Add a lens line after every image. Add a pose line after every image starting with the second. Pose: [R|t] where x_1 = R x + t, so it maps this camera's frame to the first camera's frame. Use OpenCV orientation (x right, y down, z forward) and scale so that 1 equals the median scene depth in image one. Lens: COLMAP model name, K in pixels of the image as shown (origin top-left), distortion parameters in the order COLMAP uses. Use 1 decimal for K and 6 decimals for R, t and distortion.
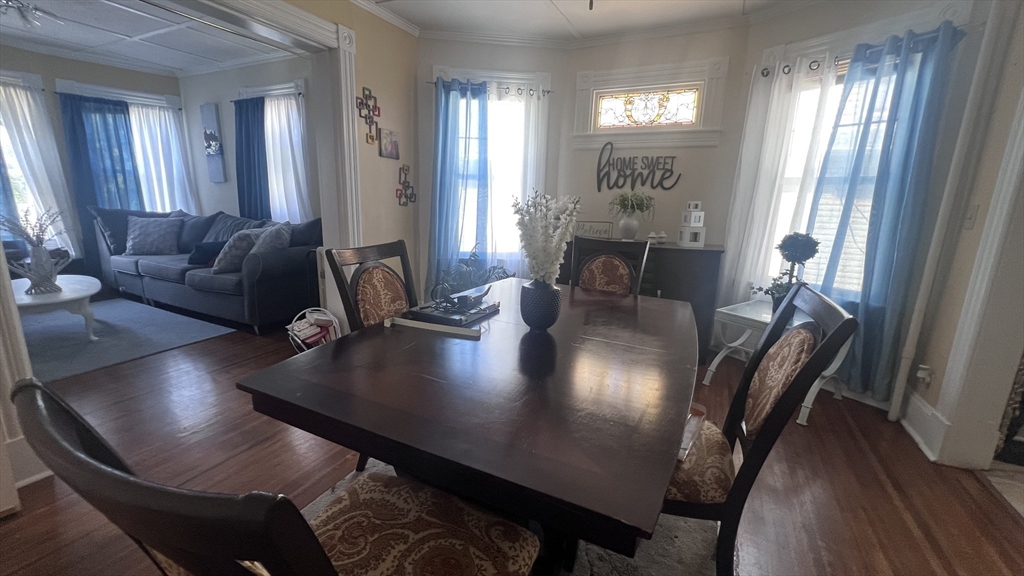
lens RADIAL K [[409.5, 0, 508.5], [0, 409.5, 286.6], [0, 0, 1]] dist [-0.002120, 0.000589]
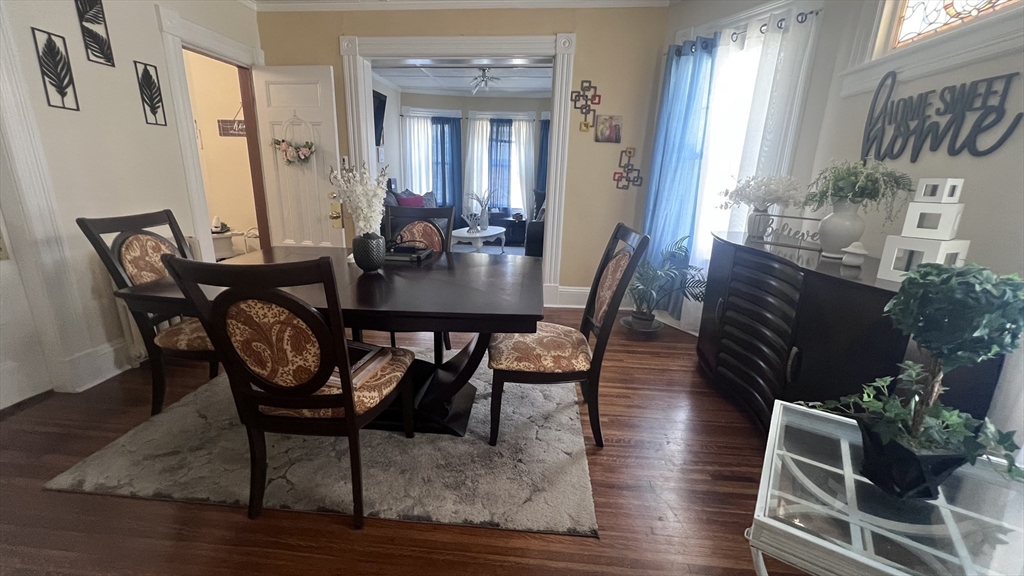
lens RADIAL K [[409.5, 0, 508.5], [0, 409.5, 286.6], [0, 0, 1]] dist [-0.002120, 0.000589]
pose [[0.363159, 0.223678, -0.904480, 0.622088], [-0.214411, 0.964765, 0.152498, -0.061257], [0.906721, 0.138549, 0.398322, 0.390293]]
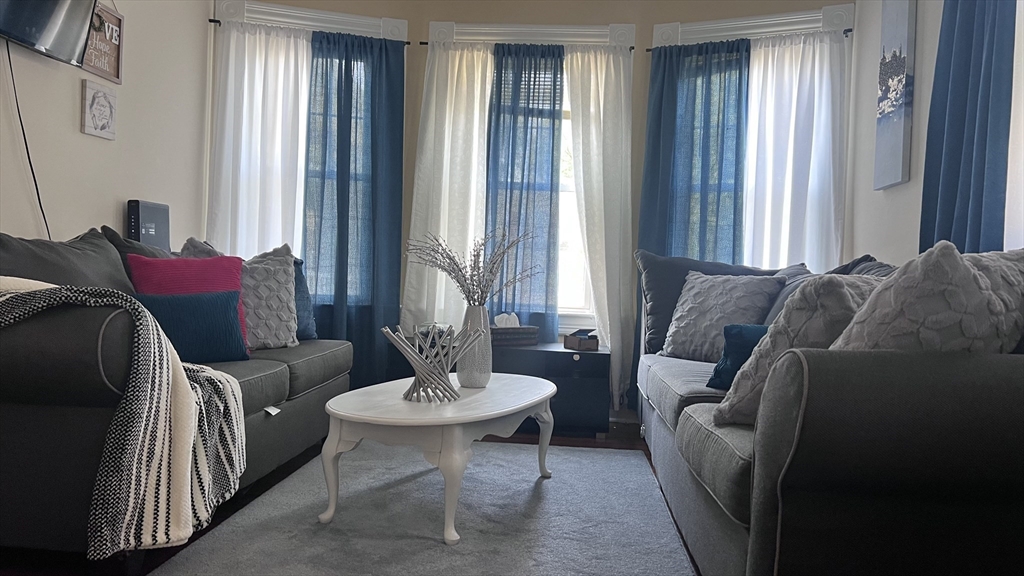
lens RADIAL K [[771.0, 0, 518.3], [0, 771.0, 286.0], [0, 0, 1]] dist [0.077030, -0.093990]
pose [[0.381931, -0.008745, -0.924150, -0.283997], [-0.221797, 0.969864, -0.100842, -0.039044], [0.897182, 0.243489, 0.368481, 0.674427]]
